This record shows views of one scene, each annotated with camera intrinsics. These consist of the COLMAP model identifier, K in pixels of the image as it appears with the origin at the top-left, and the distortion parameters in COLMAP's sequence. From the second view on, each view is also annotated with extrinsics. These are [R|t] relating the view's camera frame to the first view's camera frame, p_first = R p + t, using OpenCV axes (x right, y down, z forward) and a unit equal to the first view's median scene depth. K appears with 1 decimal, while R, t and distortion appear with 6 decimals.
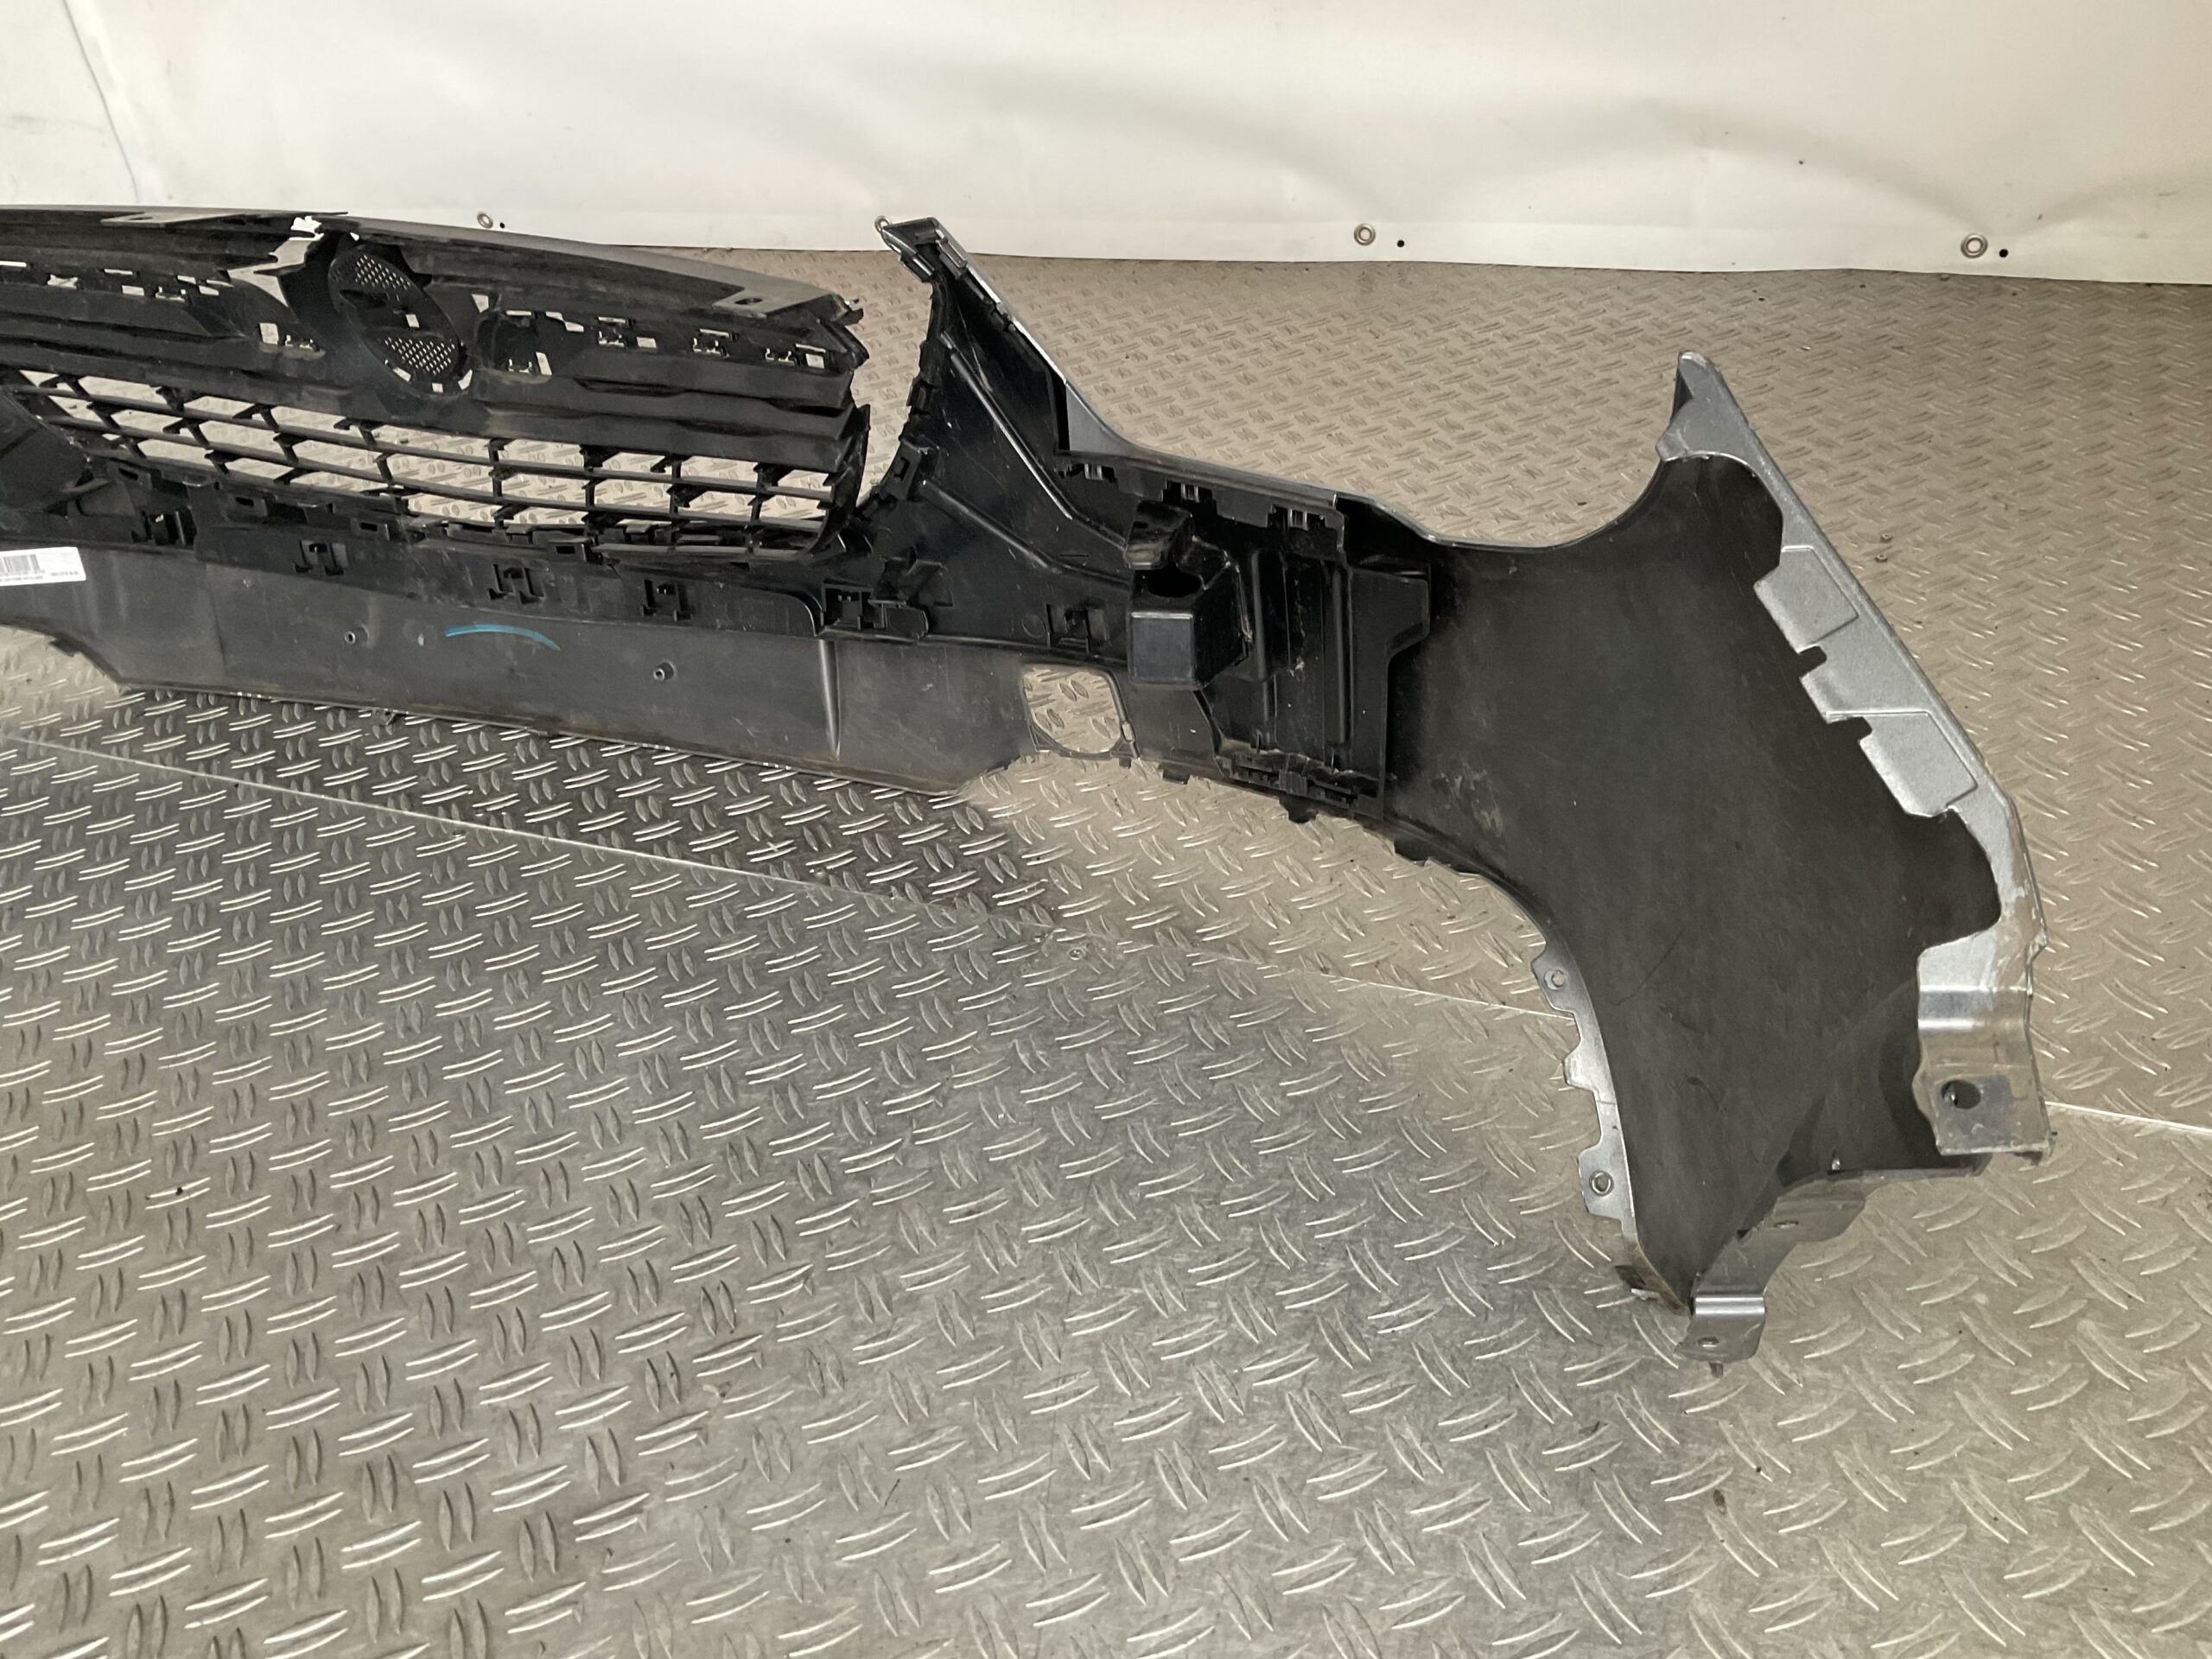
lens RADIAL K [[1826.0, 0, 1106.0], [0, 1826.0, 829.5], [0, 0, 1]] dist [0.082608, -0.155265]
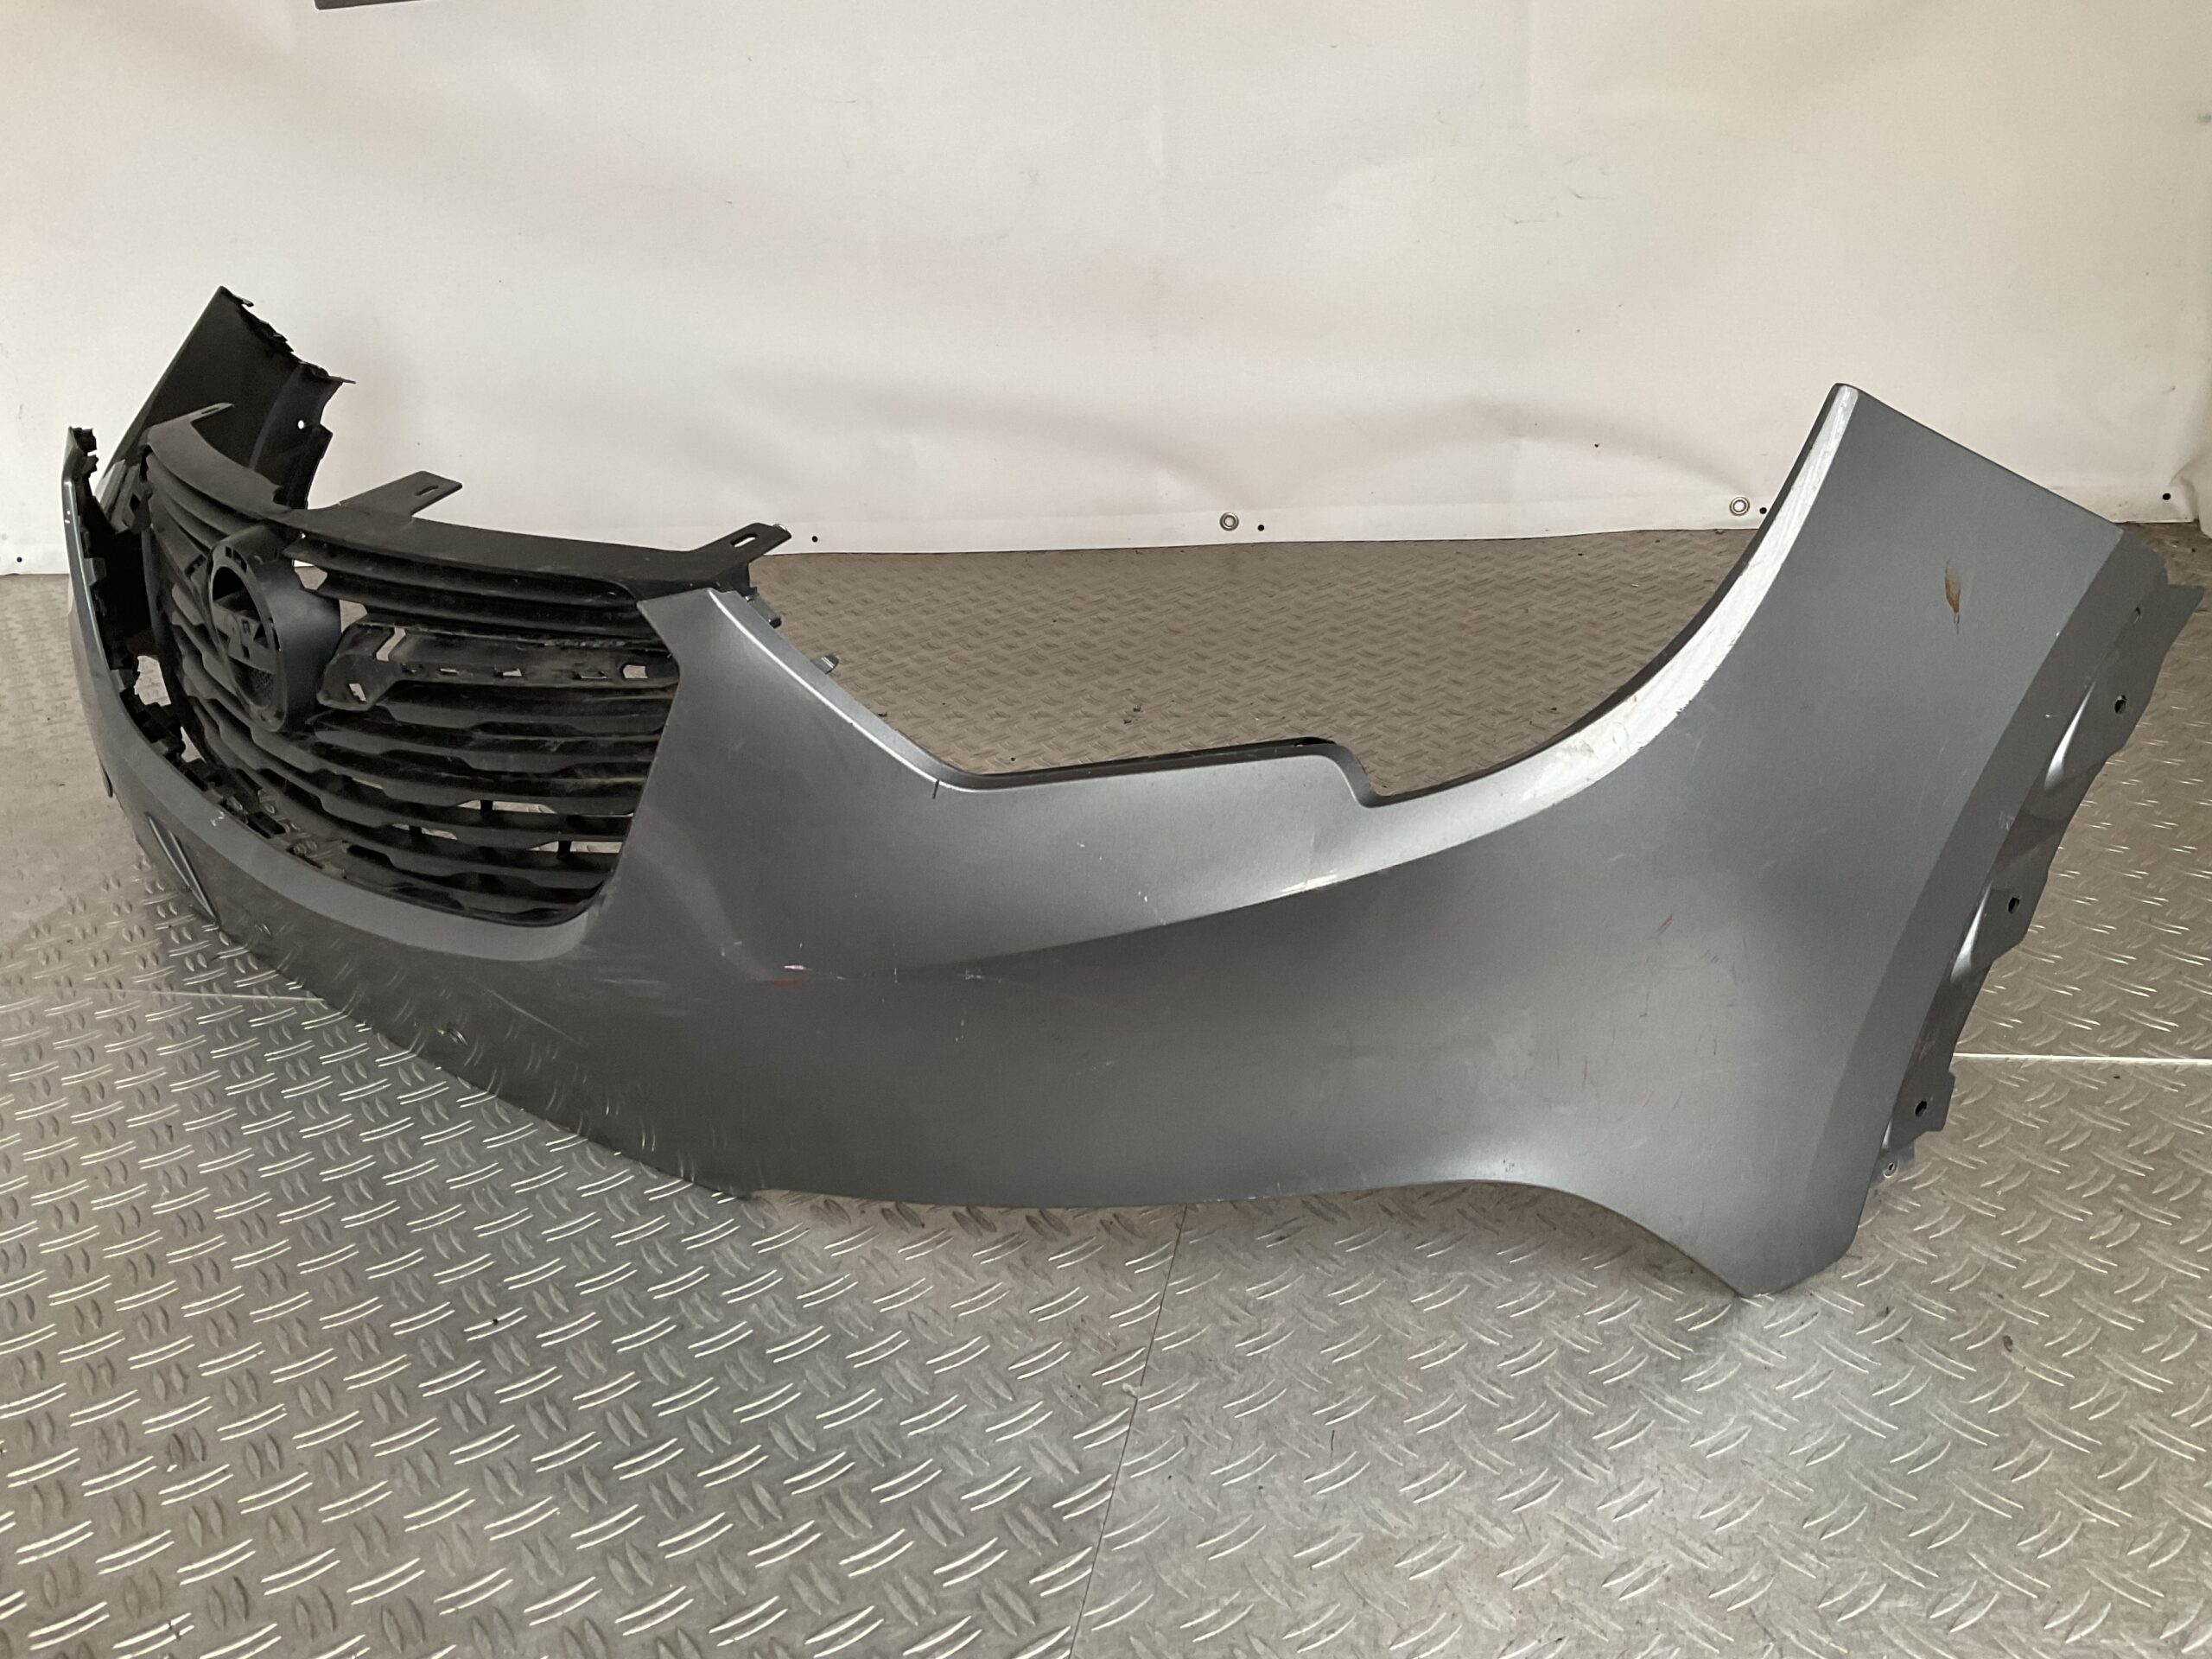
lens RADIAL K [[1826.0, 0, 1106.0], [0, 1826.0, 829.5], [0, 0, 1]] dist [0.082608, -0.155265]
pose [[0.978203, -0.057316, 0.199586, -0.409335], [0.096062, 0.977028, -0.190234, 0.178081], [-0.184098, 0.205260, 0.961237, -0.113481]]
